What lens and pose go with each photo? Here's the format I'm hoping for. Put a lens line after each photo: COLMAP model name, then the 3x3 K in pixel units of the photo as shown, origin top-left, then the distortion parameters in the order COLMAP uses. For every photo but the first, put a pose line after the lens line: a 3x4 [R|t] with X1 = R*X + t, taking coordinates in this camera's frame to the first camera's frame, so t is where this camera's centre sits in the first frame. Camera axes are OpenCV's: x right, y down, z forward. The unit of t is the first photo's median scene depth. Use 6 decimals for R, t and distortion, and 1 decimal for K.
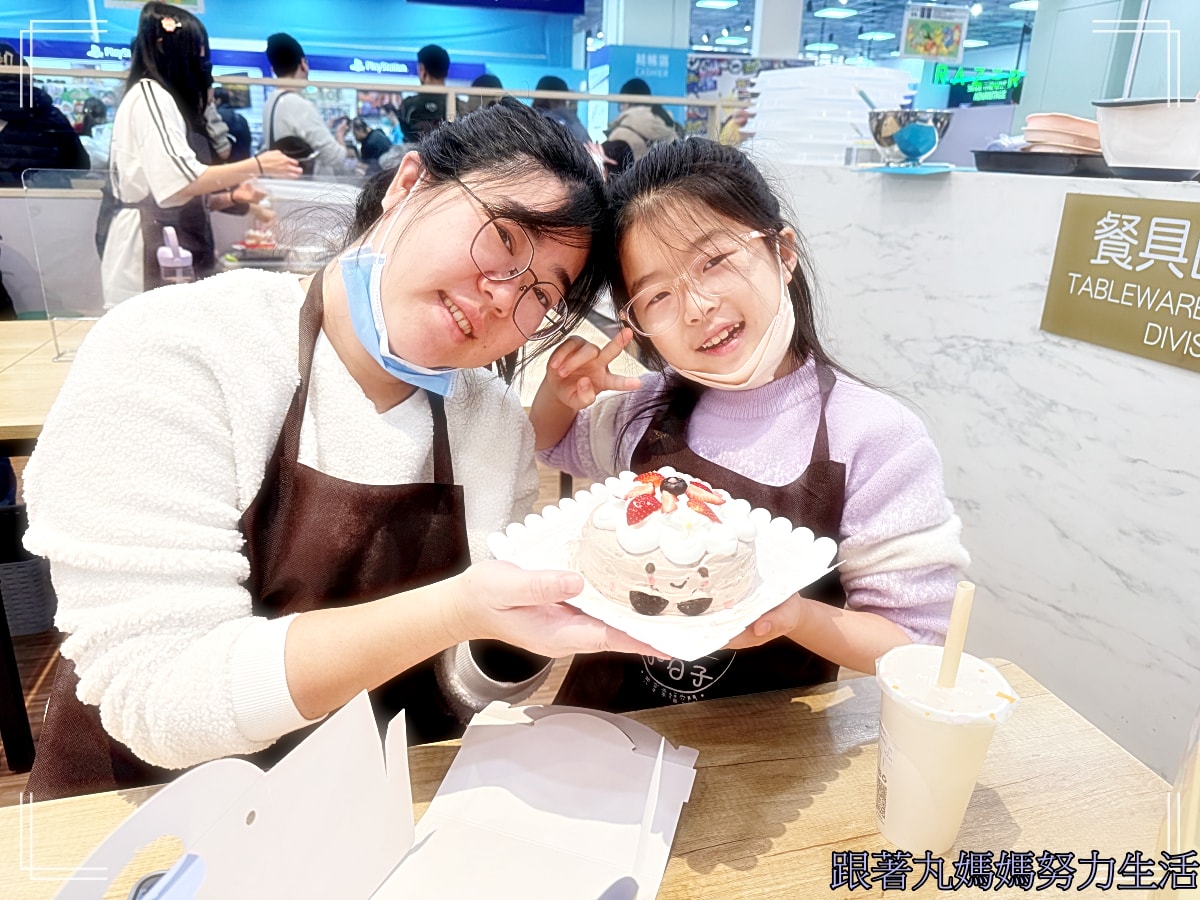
lens RADIAL K [[854.7, 0, 601.5], [0, 854.7, 450.1], [0, 0, 1]] dist [0.004611, -0.014179]
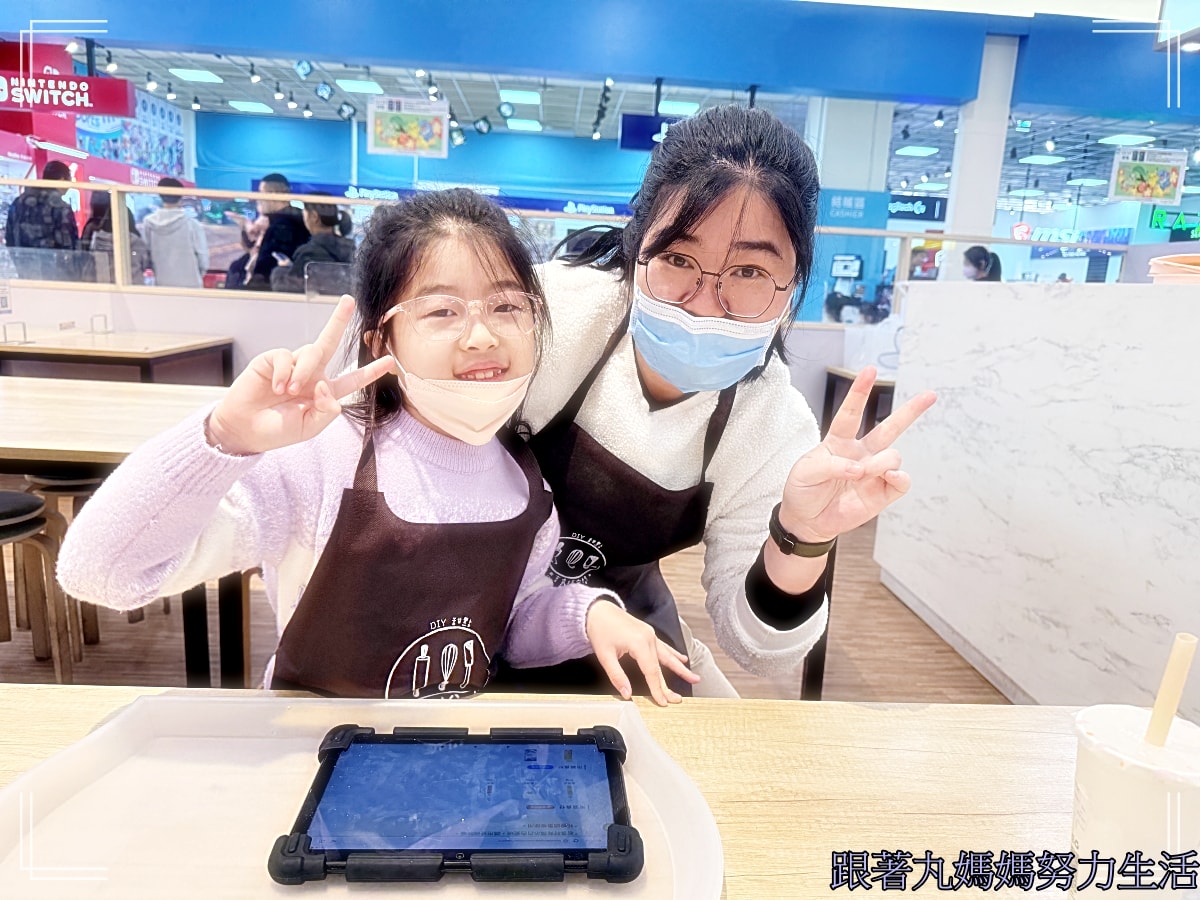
lens RADIAL K [[854.7, 0, 599.0], [0, 854.7, 457.4], [0, 0, 1]] dist [0.004611, -0.014179]
pose [[0.975866, 0.064372, -0.208669, 0.006251], [-0.093609, 0.986630, -0.133409, 0.071340], [0.197291, 0.149723, 0.968844, -0.078888]]
